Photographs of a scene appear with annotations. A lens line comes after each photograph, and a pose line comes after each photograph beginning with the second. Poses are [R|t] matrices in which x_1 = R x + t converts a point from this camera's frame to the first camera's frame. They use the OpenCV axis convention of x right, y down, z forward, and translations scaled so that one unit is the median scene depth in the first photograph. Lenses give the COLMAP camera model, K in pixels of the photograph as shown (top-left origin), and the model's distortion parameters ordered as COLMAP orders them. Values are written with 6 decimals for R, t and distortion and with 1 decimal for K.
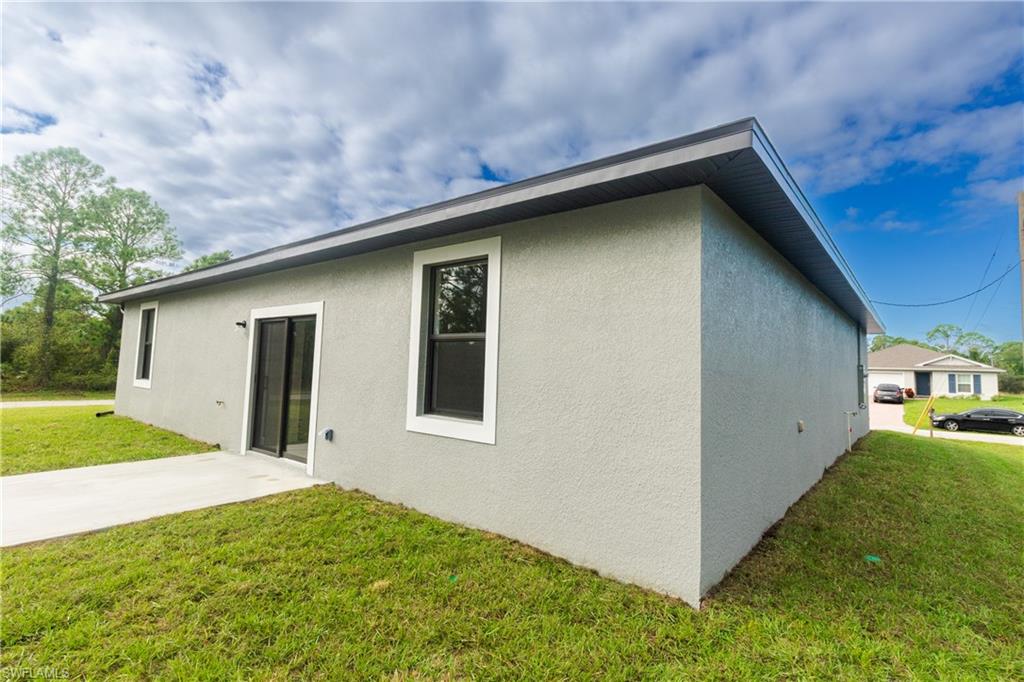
lens RADIAL K [[492.7, 0, 510.3], [0, 492.7, 326.8], [0, 0, 1]] dist [0.002195, 0.000853]
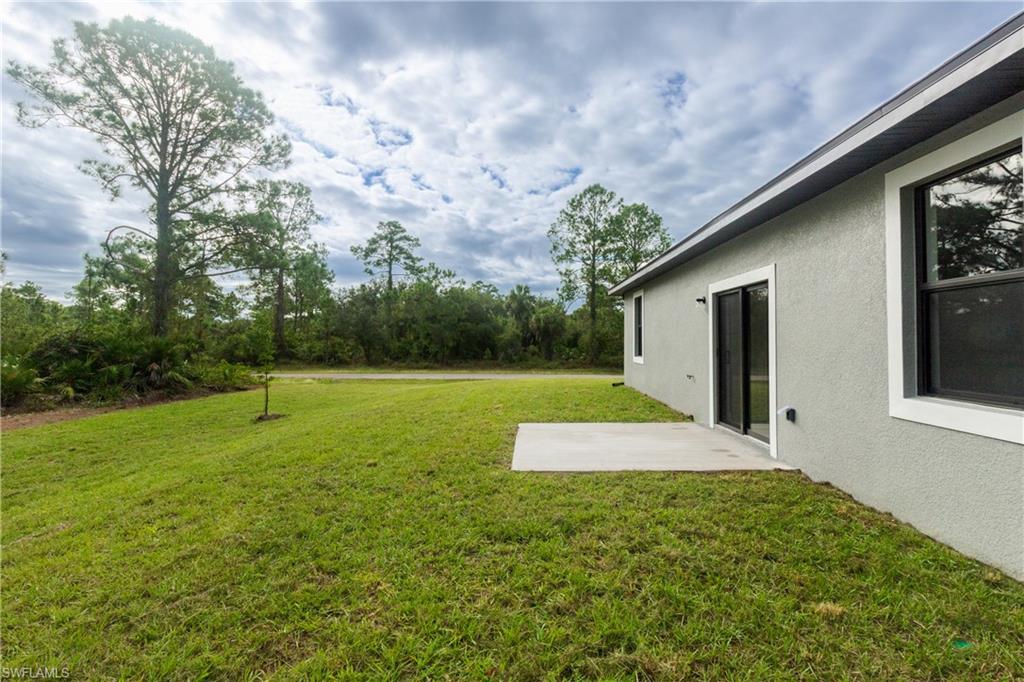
lens RADIAL K [[492.7, 0, 510.3], [0, 492.7, 326.8], [0, 0, 1]] dist [0.002195, 0.000853]
pose [[0.599921, -0.051904, -0.798374, 0.045295], [0.082878, 0.996557, -0.002512, 0.030201], [0.795755, -0.064660, 0.602157, 0.106241]]
